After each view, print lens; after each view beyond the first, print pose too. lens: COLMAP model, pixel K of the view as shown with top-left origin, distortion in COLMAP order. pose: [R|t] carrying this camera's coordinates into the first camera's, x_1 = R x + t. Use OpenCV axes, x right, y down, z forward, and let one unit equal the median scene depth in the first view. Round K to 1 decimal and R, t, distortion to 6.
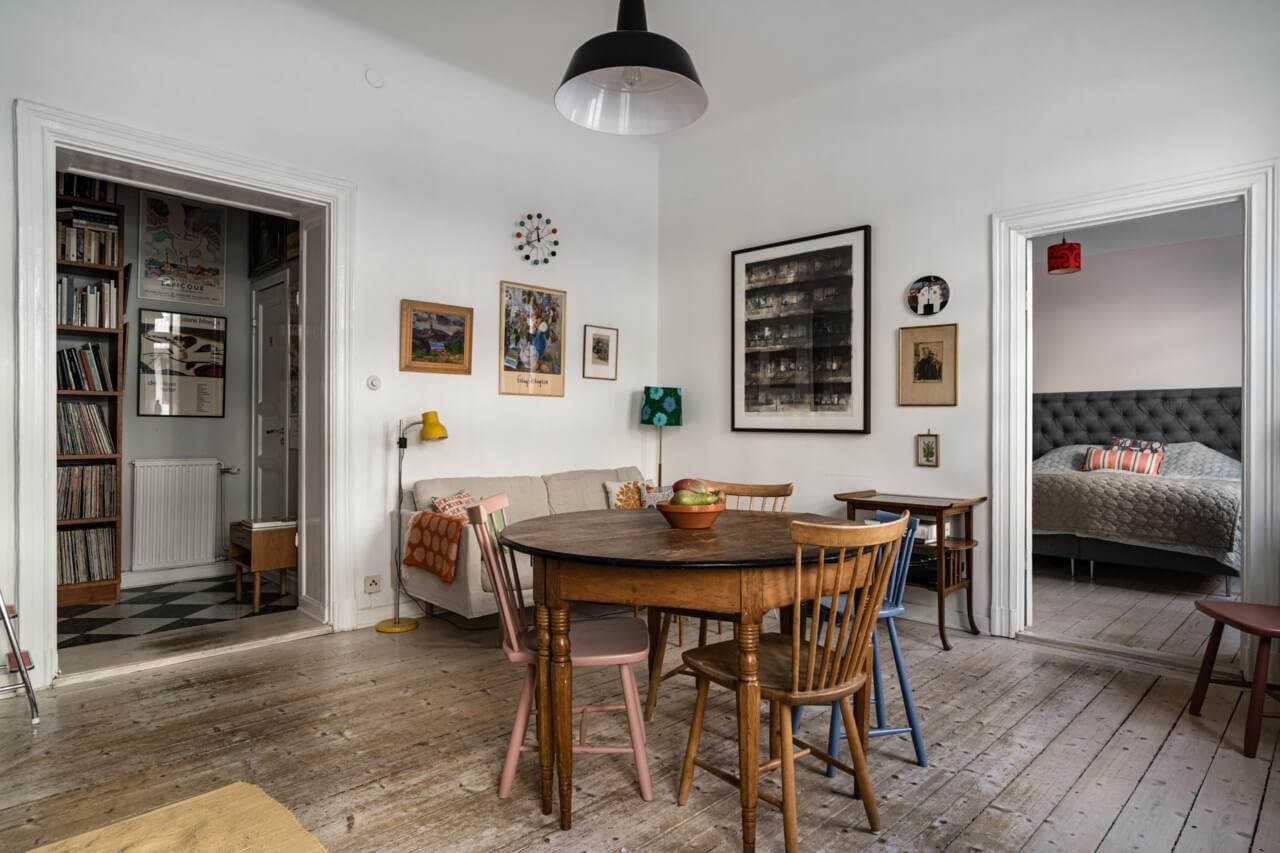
lens RADIAL K [[708.0, 0, 636.9], [0, 708.0, 426.3], [0, 0, 1]] dist [0.001062, 0.000115]
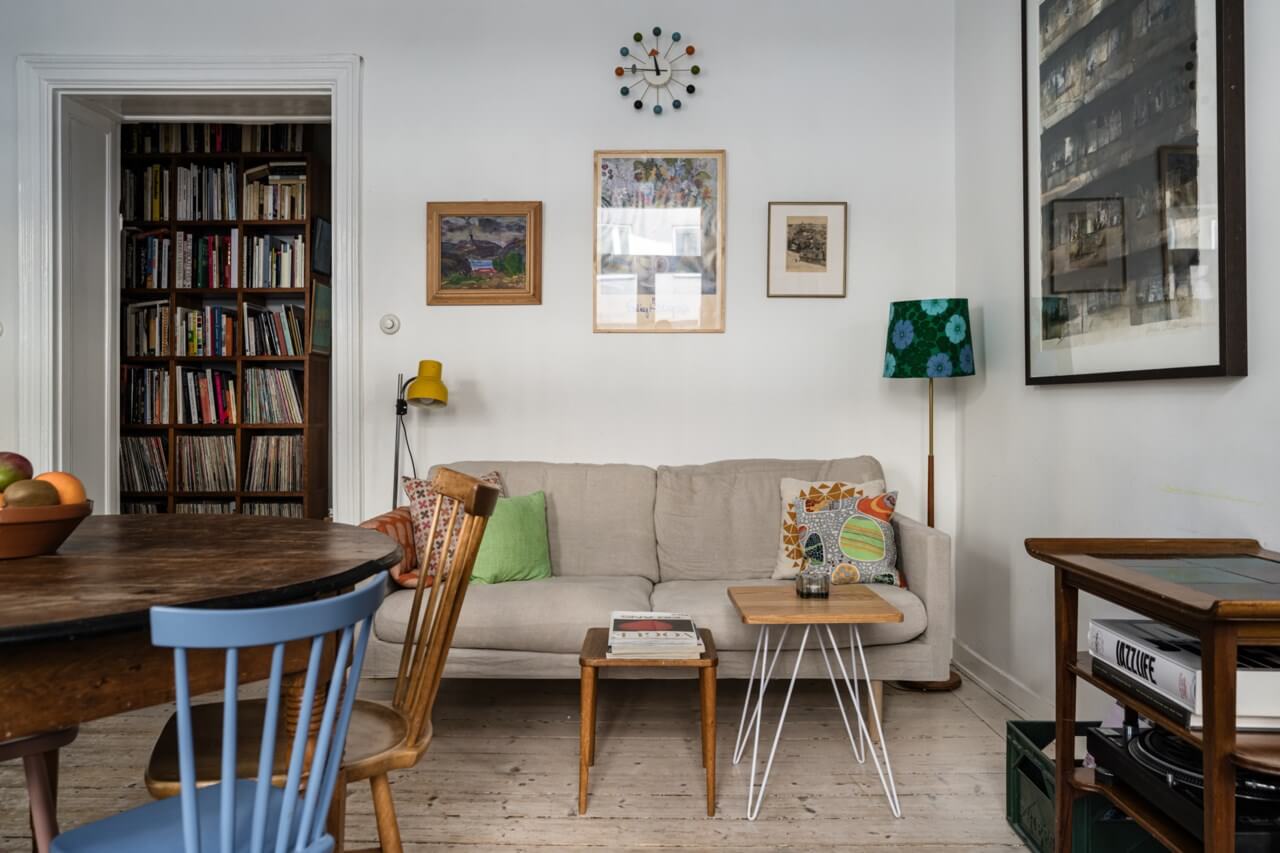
lens RADIAL K [[931.6, 0, 646.4], [0, 931.6, 400.7], [0, 0, 1]] dist [0.000044, 0.000573]
pose [[0.706429, -0.011713, -0.707687, 0.420290], [0.003967, 0.999913, -0.012589, 0.025678], [0.707772, 0.006086, 0.706414, 0.449882]]
